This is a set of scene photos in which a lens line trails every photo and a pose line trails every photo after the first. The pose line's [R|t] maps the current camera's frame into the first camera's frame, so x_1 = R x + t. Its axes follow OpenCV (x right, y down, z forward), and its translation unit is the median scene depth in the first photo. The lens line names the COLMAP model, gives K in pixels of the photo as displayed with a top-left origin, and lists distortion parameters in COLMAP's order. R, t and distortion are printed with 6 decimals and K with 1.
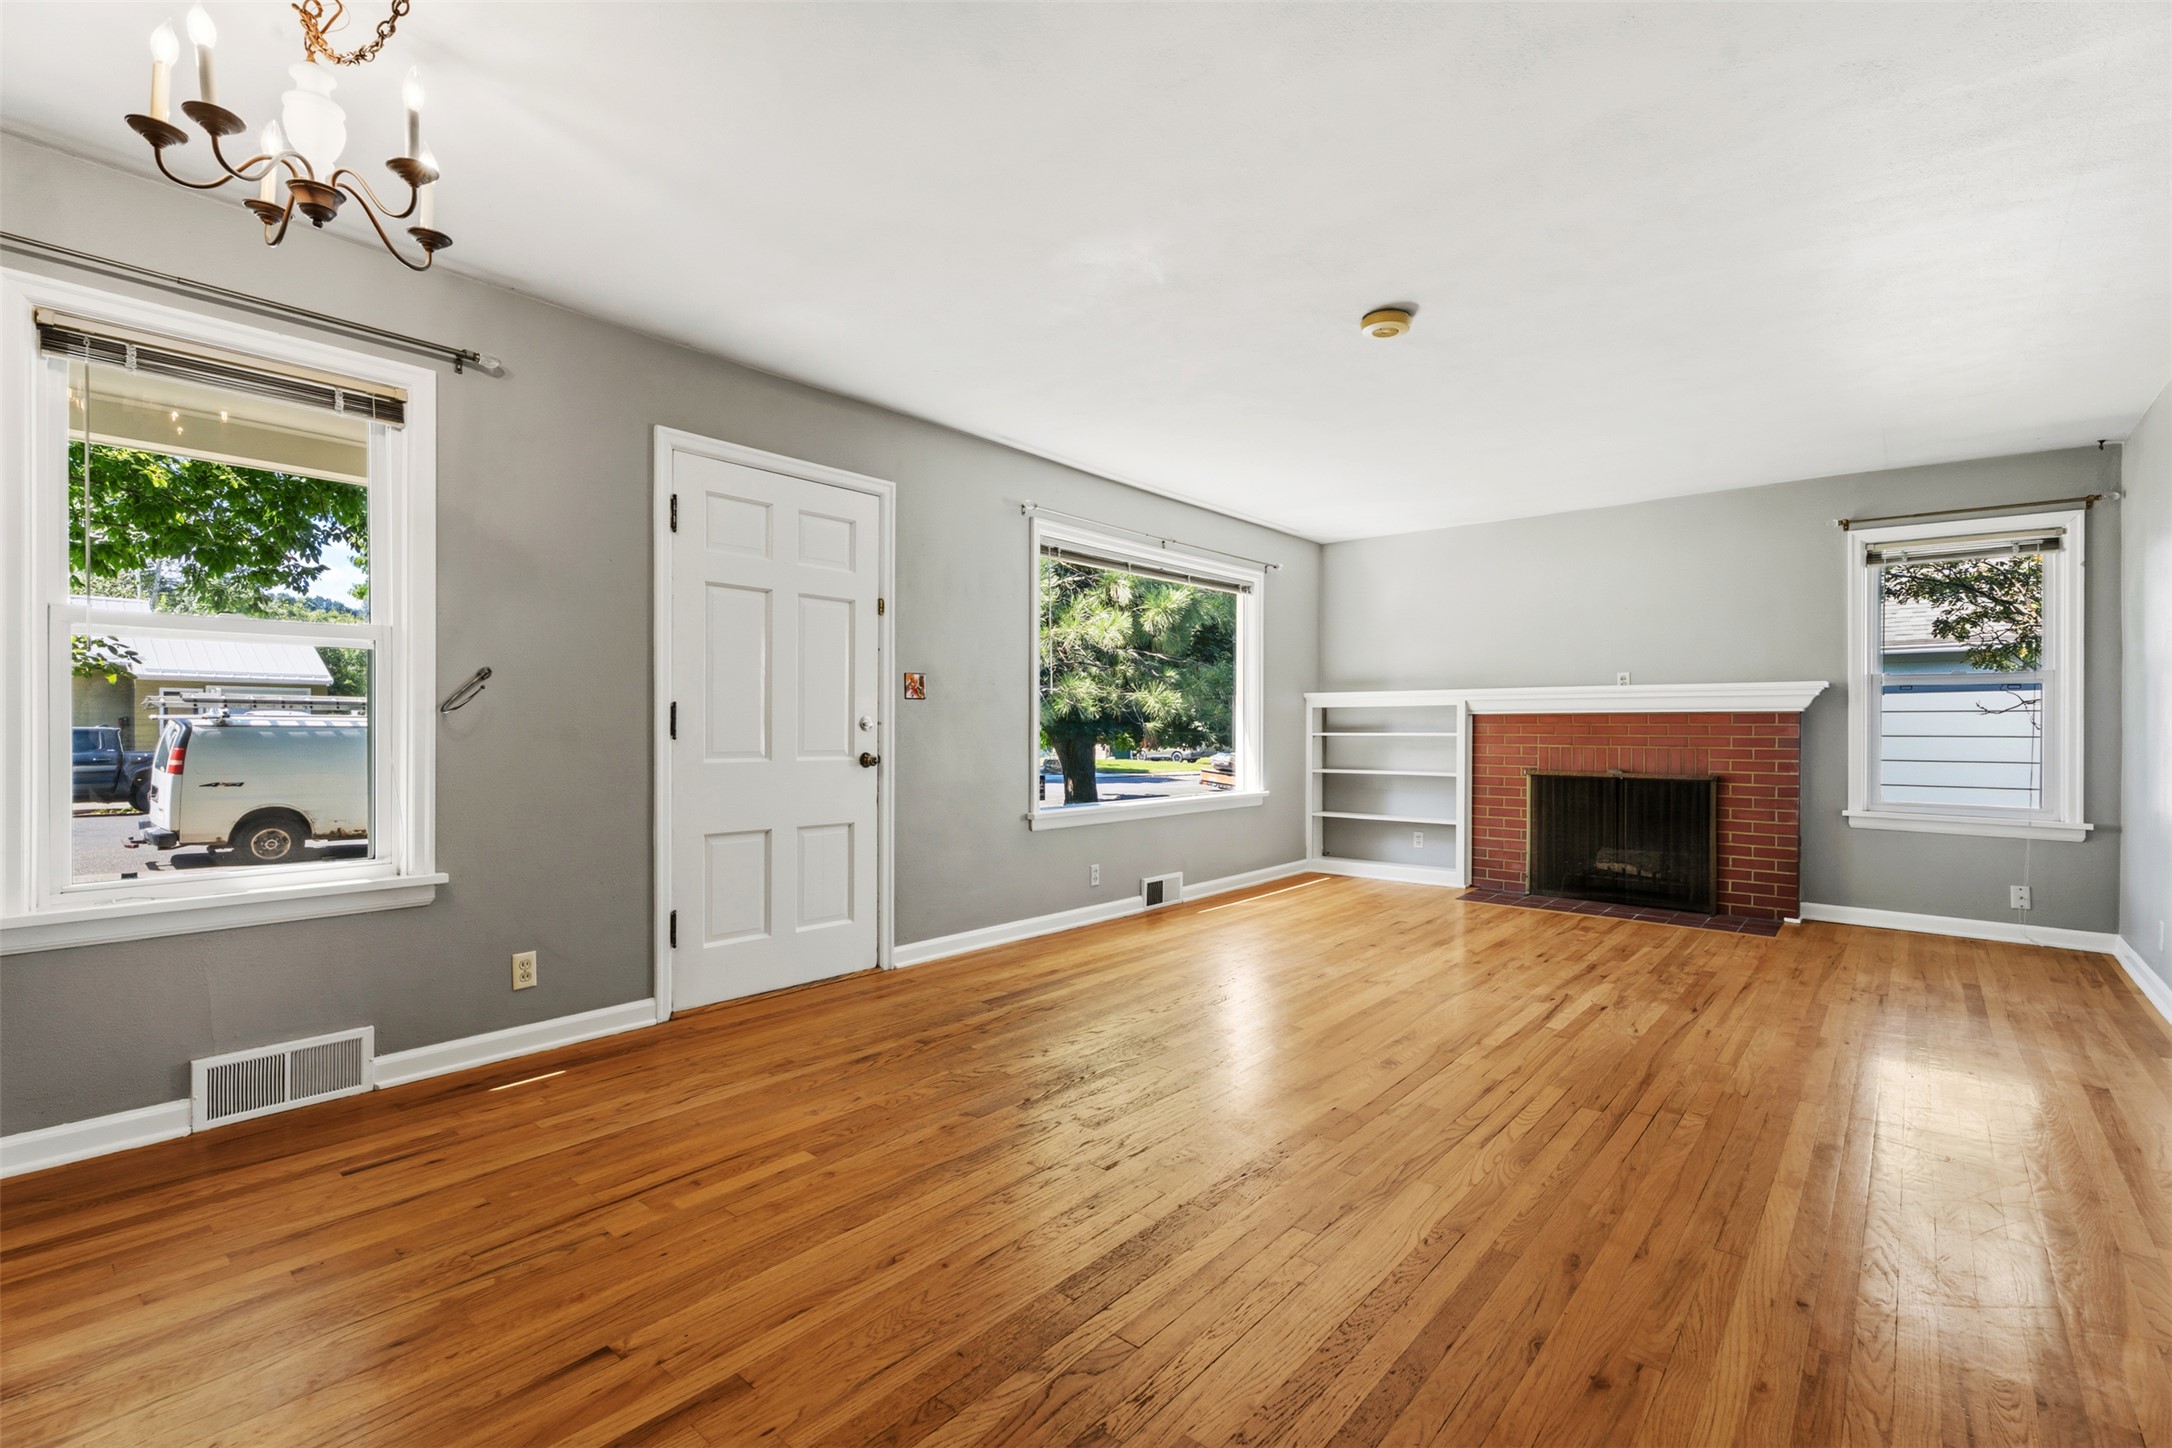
lens RADIAL K [[976.0, 0, 1082.7], [0, 976.0, 731.0], [0, 0, 1]] dist [-0.000791, -0.000206]
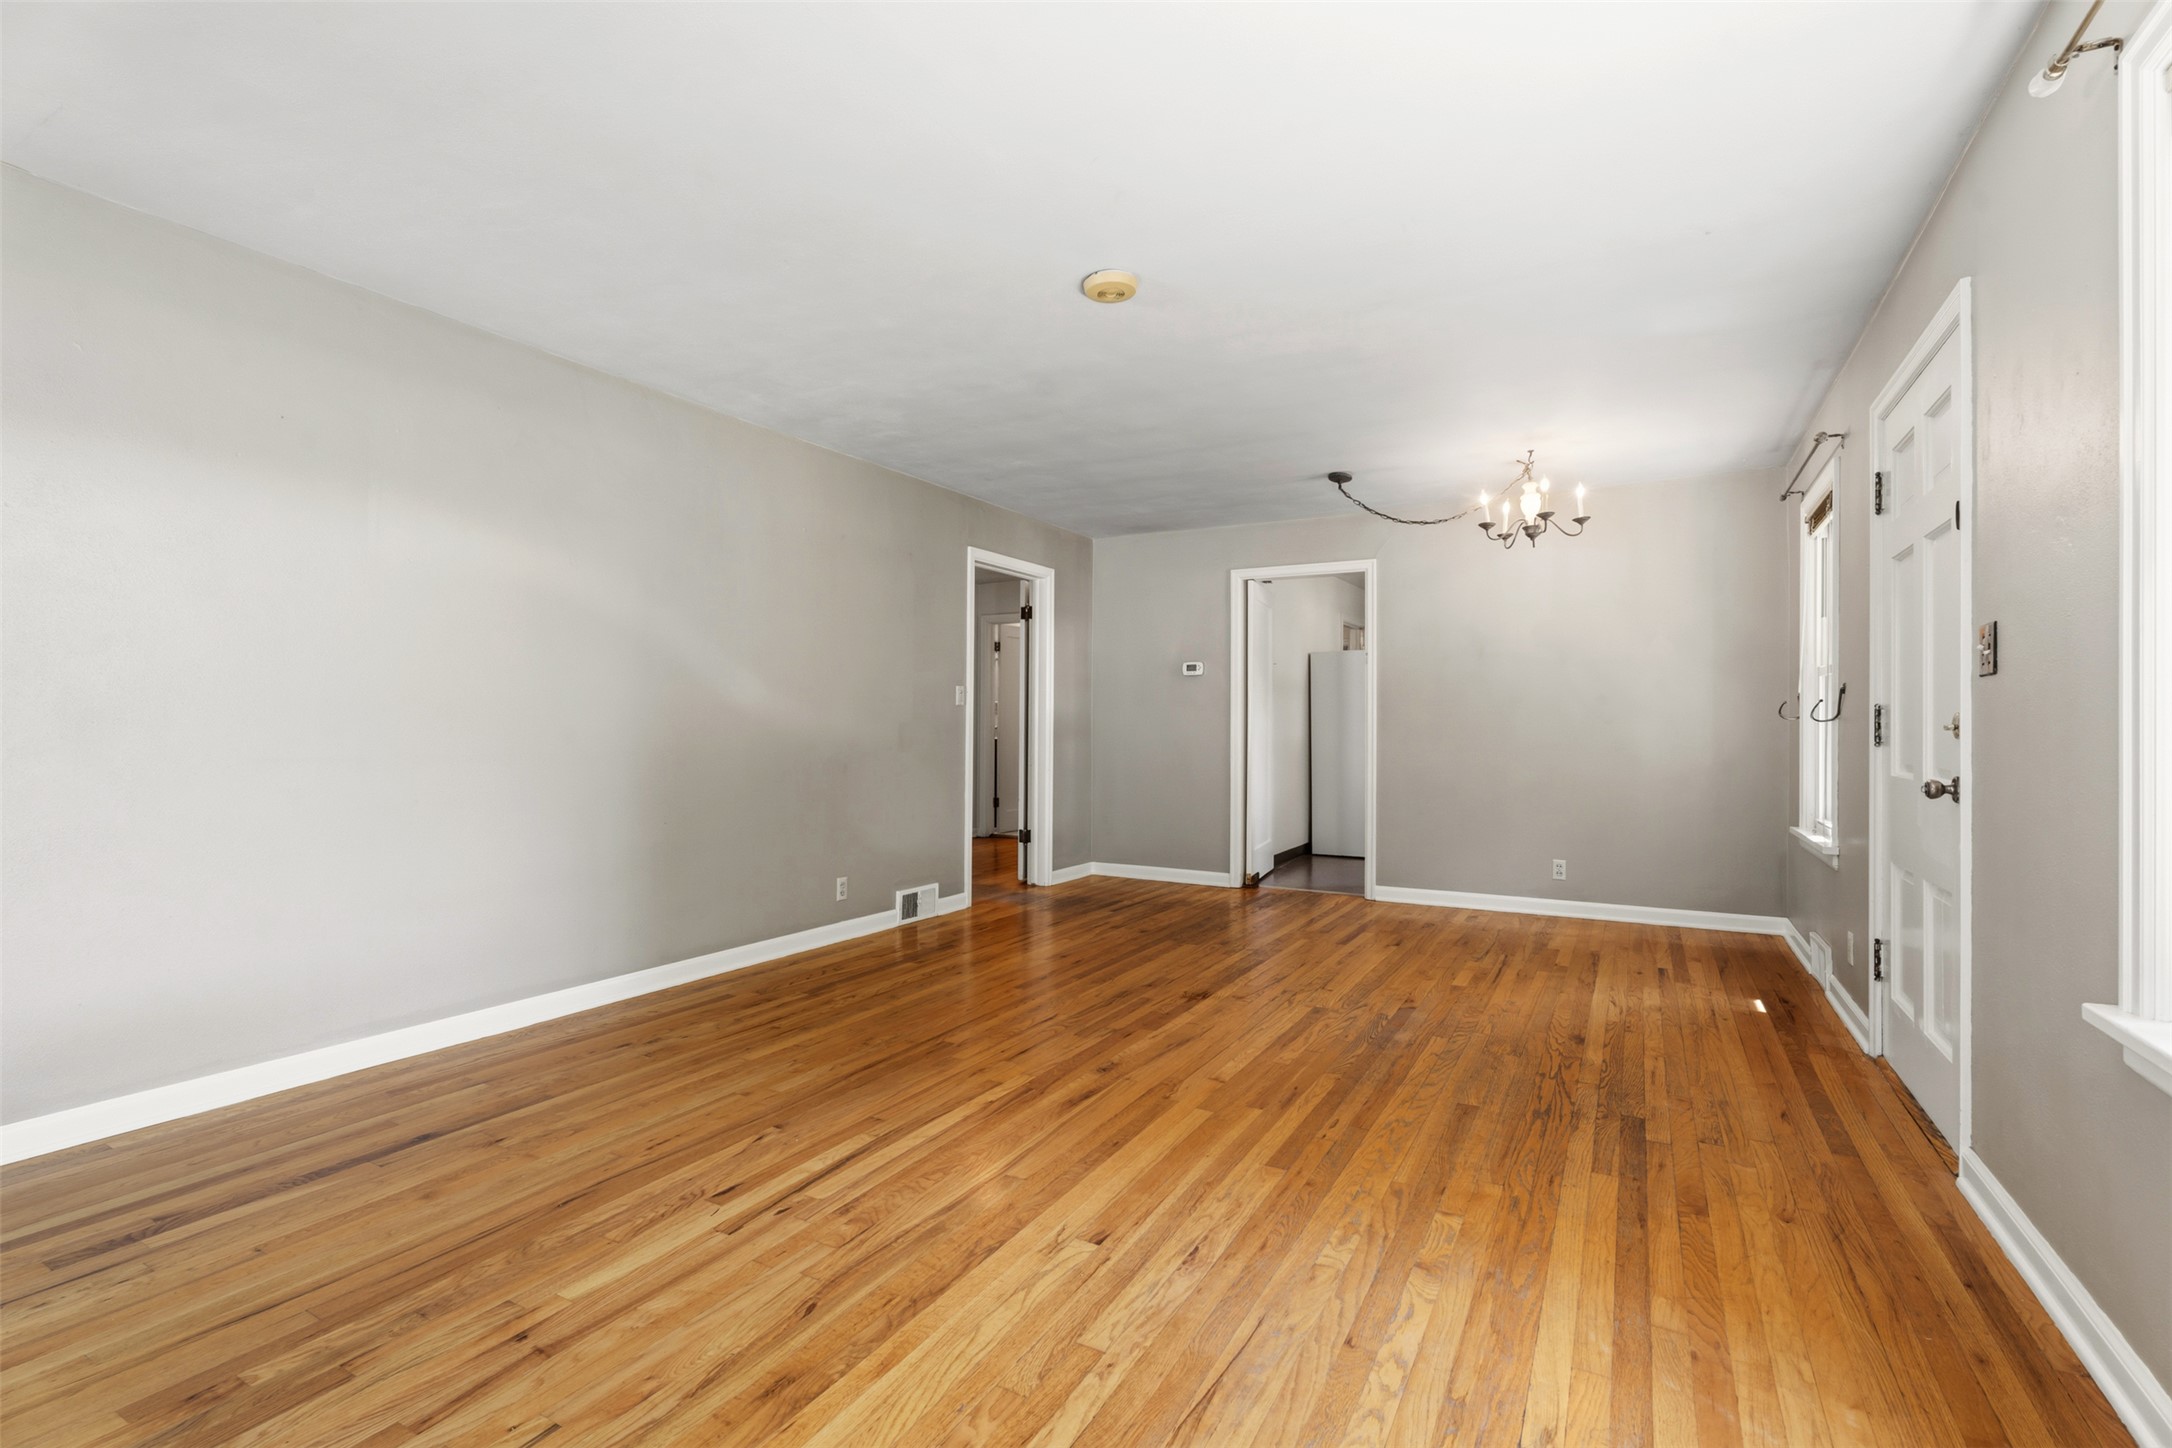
lens RADIAL K [[976.0, 0, 1088.4], [0, 976.0, 730.6], [0, 0, 1]] dist [-0.000791, -0.000206]
pose [[-0.982773, -0.010673, -0.184508, 0.461822], [-0.009583, 0.999931, -0.006800, 0.005075], [0.184568, -0.004915, -0.982807, 1.760024]]
